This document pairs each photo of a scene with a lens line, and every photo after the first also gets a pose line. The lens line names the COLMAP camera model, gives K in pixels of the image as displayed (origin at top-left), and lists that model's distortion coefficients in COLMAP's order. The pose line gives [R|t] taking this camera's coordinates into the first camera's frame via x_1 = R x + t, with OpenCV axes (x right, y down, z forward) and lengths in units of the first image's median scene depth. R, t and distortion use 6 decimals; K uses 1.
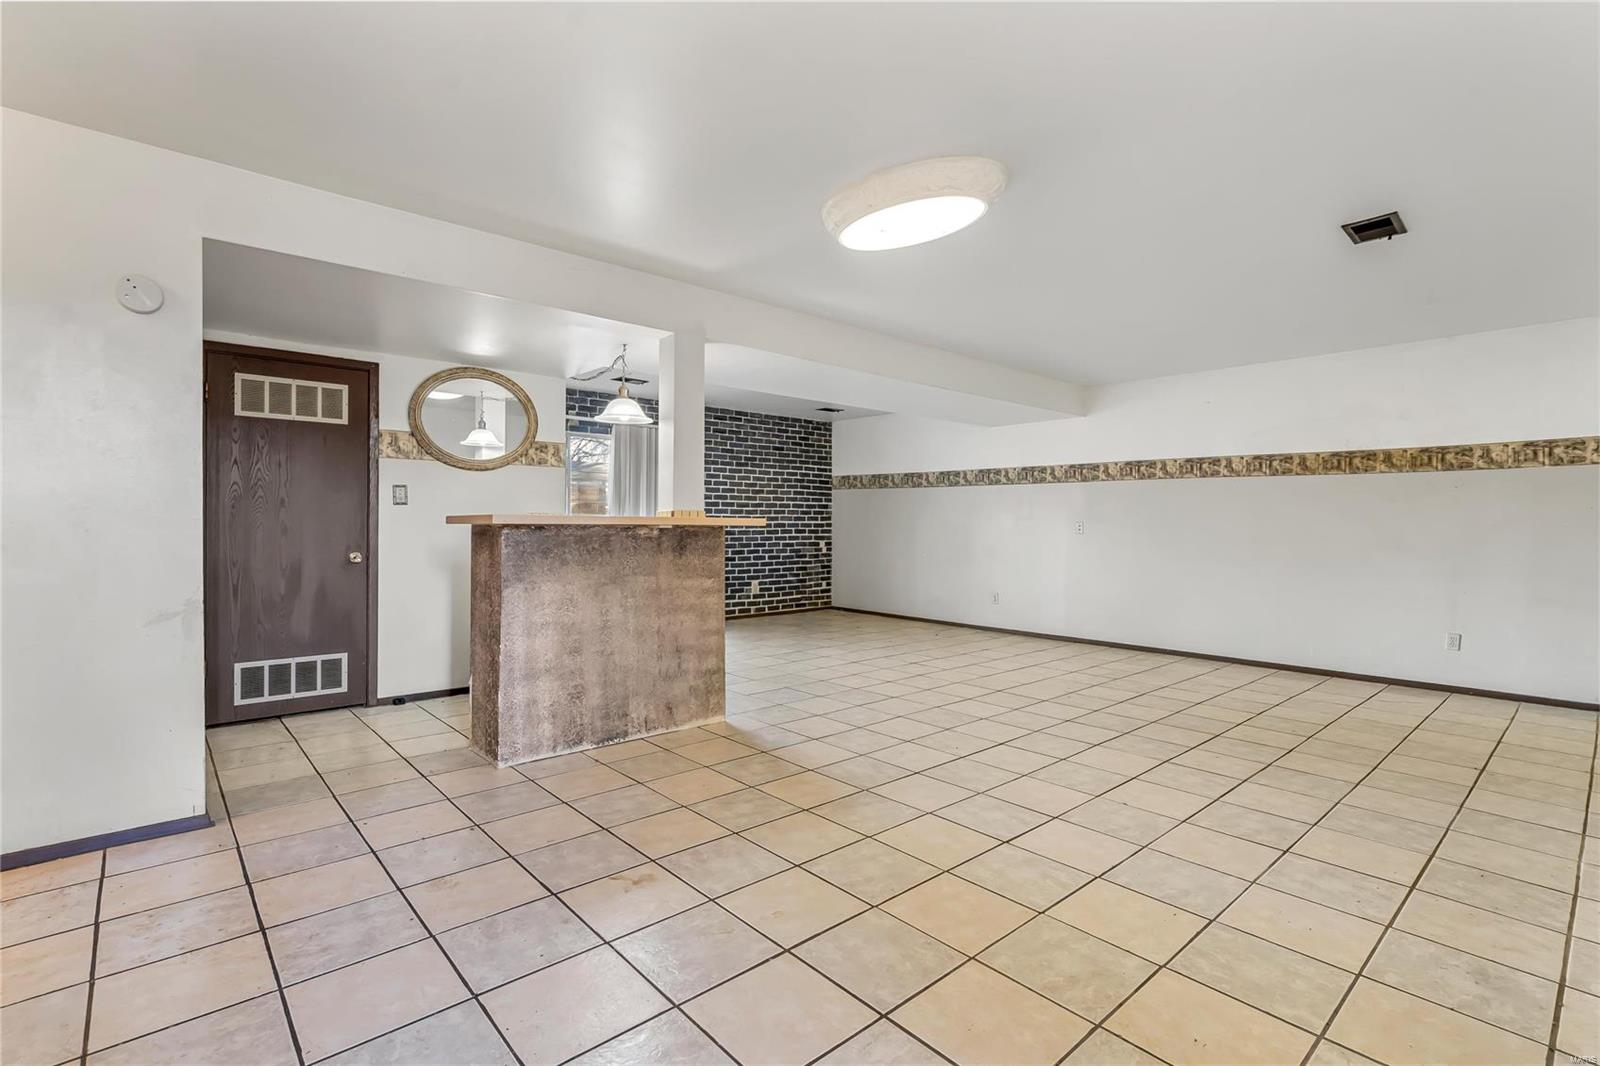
lens RADIAL K [[731.8, 0, 794.1], [0, 731.8, 539.3], [0, 0, 1]] dist [-0.004504, 0.001229]
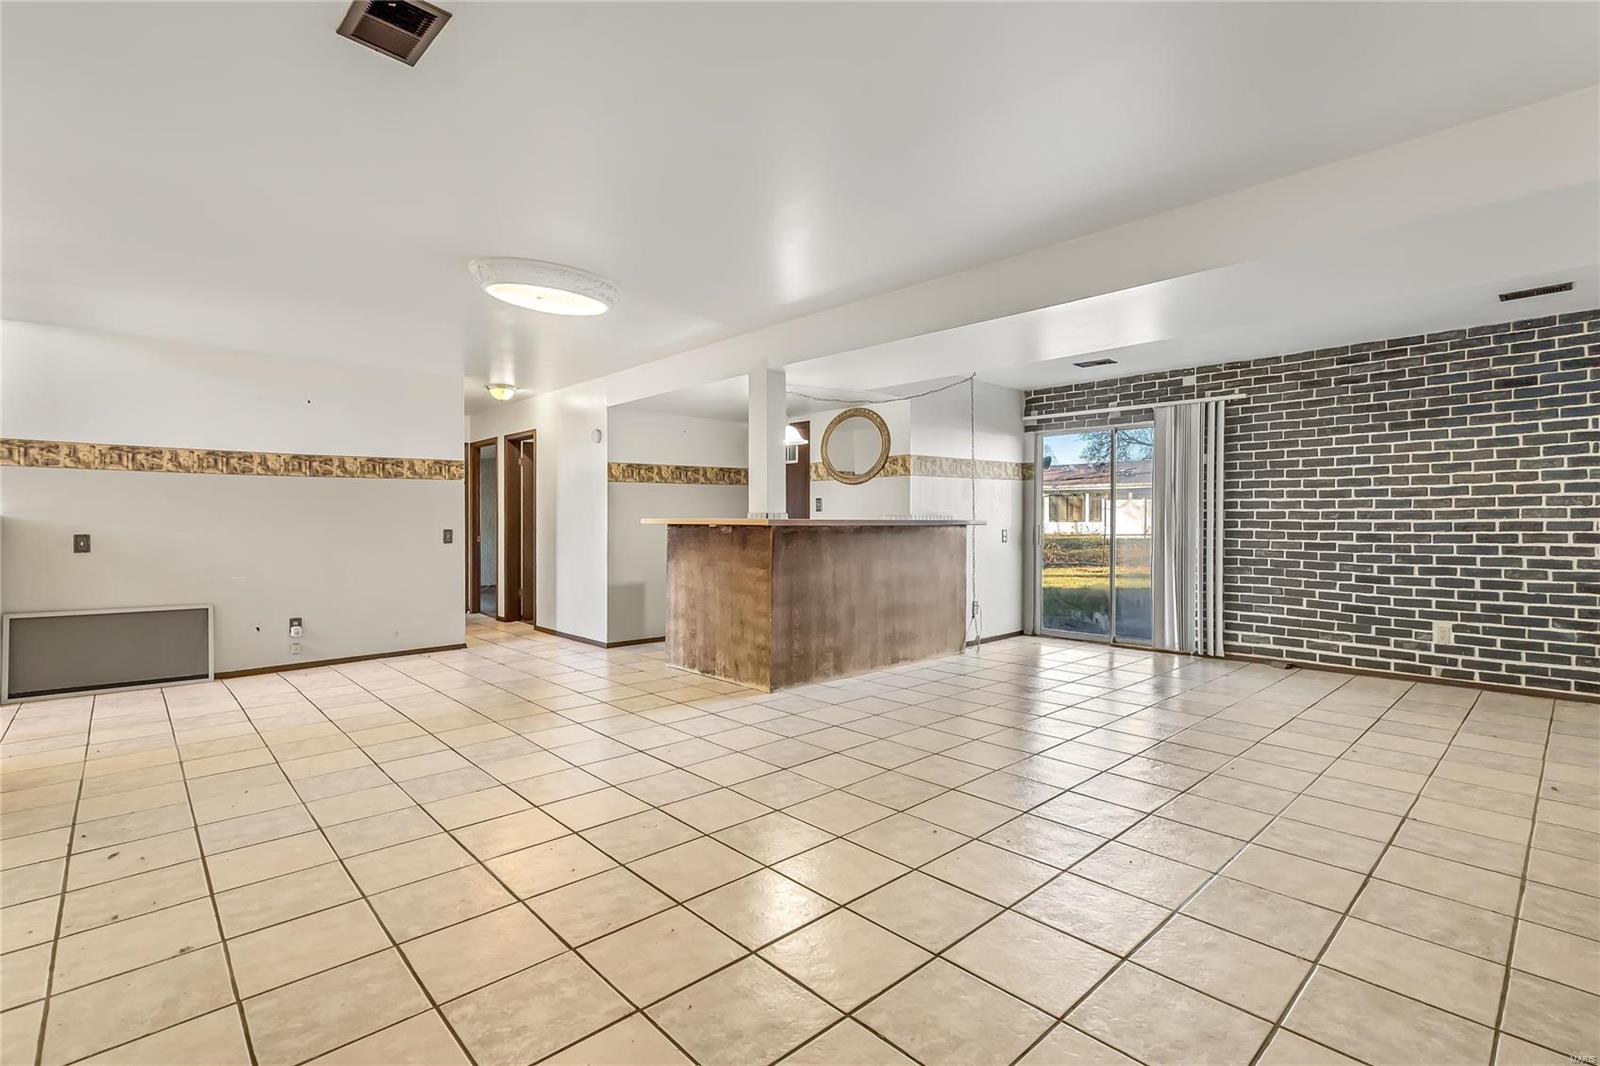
lens RADIAL K [[731.8, 0, 798.8], [0, 731.8, 525.4], [0, 0, 1]] dist [-0.004504, 0.001229]
pose [[0.036457, -0.000323, -0.999335, 1.115096], [-0.020594, 0.999787, -0.001074, -0.018227], [0.999123, 0.020619, 0.036443, 1.042401]]
